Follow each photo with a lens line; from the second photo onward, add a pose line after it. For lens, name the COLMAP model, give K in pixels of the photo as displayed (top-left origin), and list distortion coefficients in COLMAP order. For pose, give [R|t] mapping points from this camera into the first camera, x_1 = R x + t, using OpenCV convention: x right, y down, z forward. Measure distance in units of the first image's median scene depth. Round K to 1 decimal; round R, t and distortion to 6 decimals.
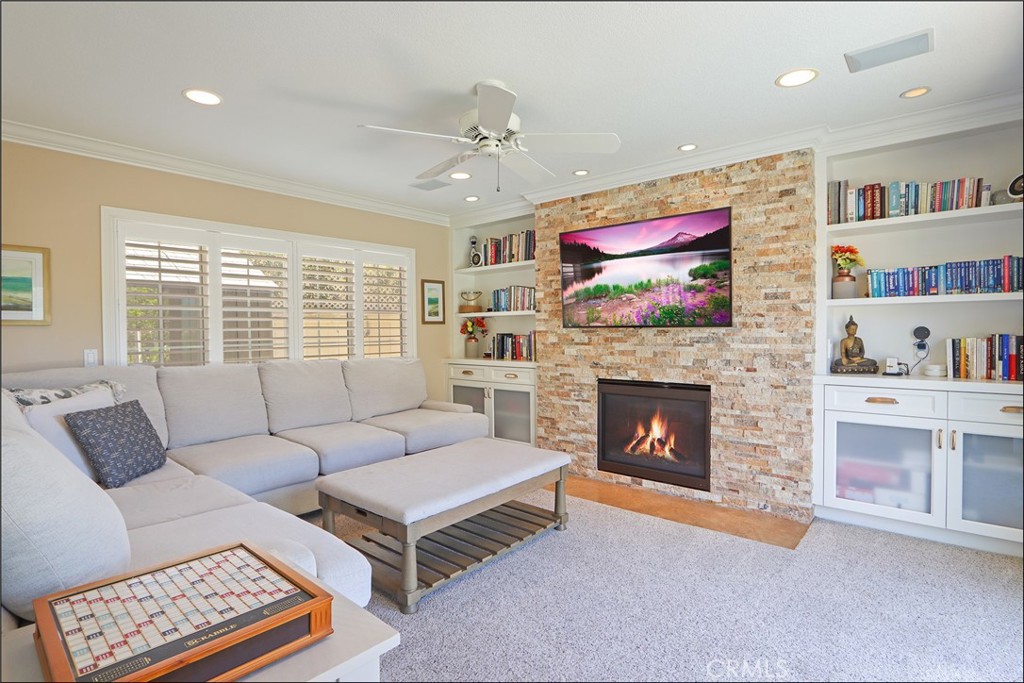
lens RADIAL K [[492.9, 0, 512.9], [0, 492.9, 339.8], [0, 0, 1]] dist [-0.013656, 0.000769]
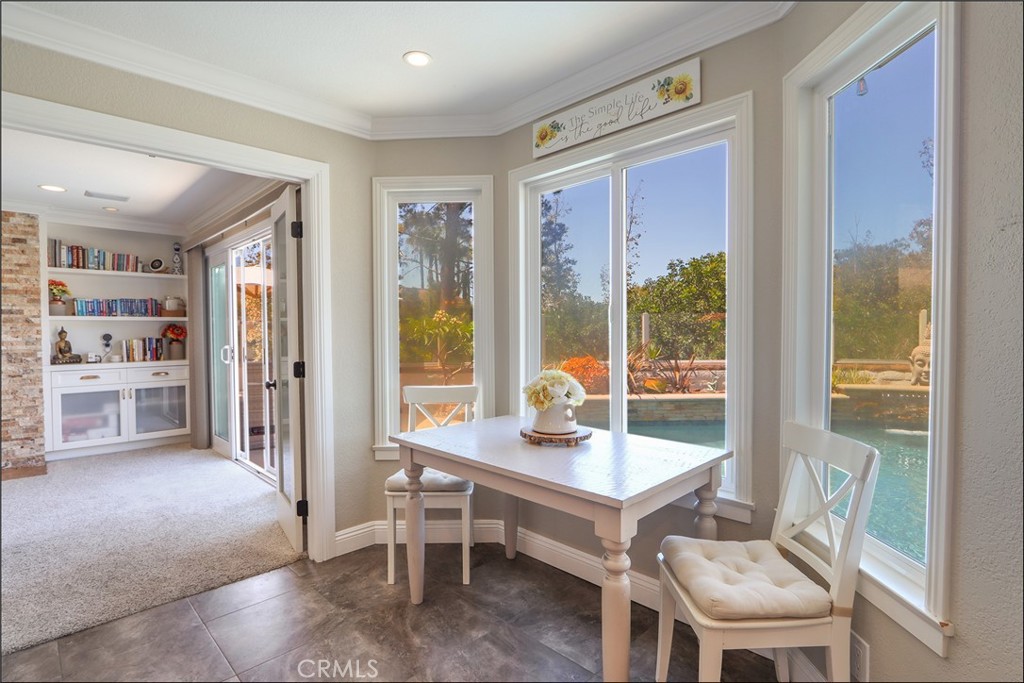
lens RADIAL K [[494.0, 0, 517.6], [0, 494.0, 340.6], [0, 0, 1]] dist [-0.016921, 0.000829]
pose [[0.069117, -0.012010, 0.997536, -0.774612], [0.024021, 0.999658, 0.010371, 0.014004], [-0.997319, 0.023245, 0.069382, -0.558799]]
